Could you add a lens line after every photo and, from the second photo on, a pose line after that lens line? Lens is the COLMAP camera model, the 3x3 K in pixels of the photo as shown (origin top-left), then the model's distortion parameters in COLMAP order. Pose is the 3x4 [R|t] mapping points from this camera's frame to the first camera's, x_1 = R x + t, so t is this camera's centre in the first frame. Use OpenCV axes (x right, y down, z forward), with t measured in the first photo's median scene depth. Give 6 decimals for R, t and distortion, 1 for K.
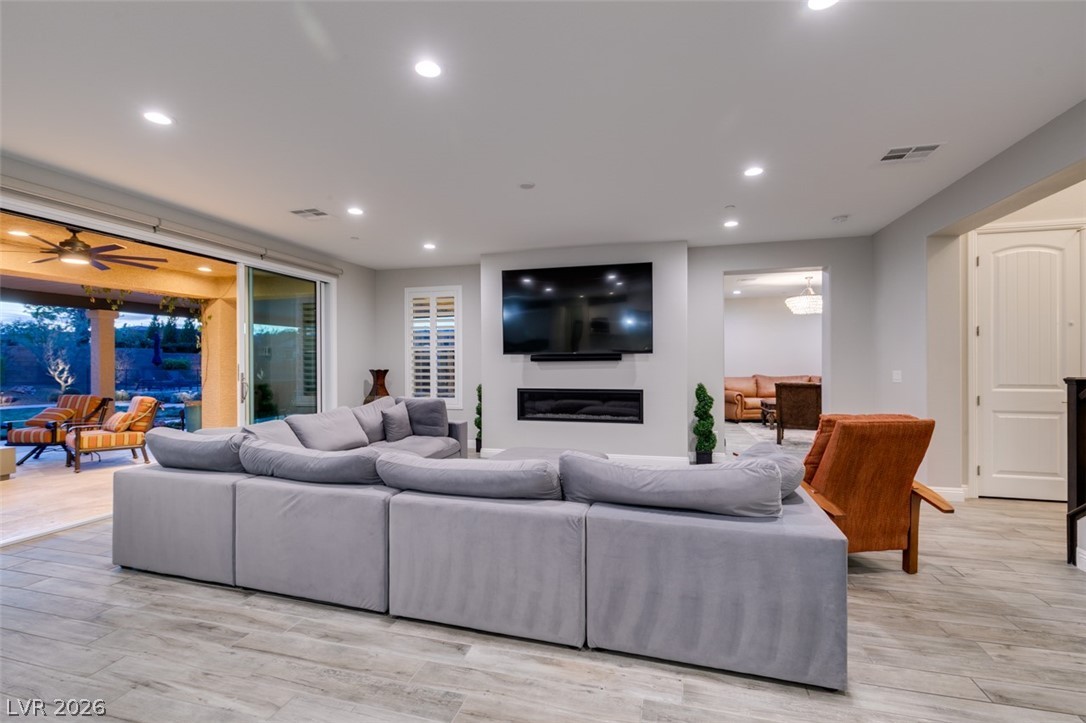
lens RADIAL K [[488.3, 0, 541.2], [0, 488.3, 361.8], [0, 0, 1]] dist [-0.001476, 0.001581]
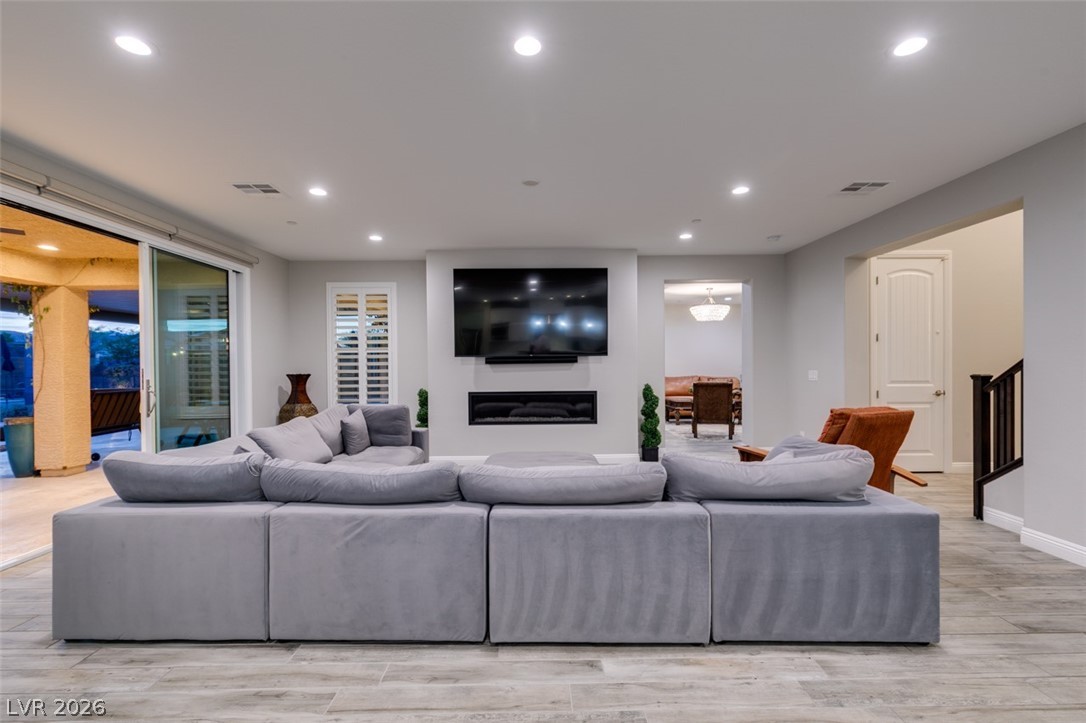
lens RADIAL K [[488.3, 0, 541.6], [0, 488.3, 365.6], [0, 0, 1]] dist [-0.001476, 0.001581]
pose [[0.960910, -0.004678, 0.276822, -0.365478], [0.004324, 0.999989, 0.001887, 0.001782], [-0.276828, -0.000616, 0.960919, 0.081934]]
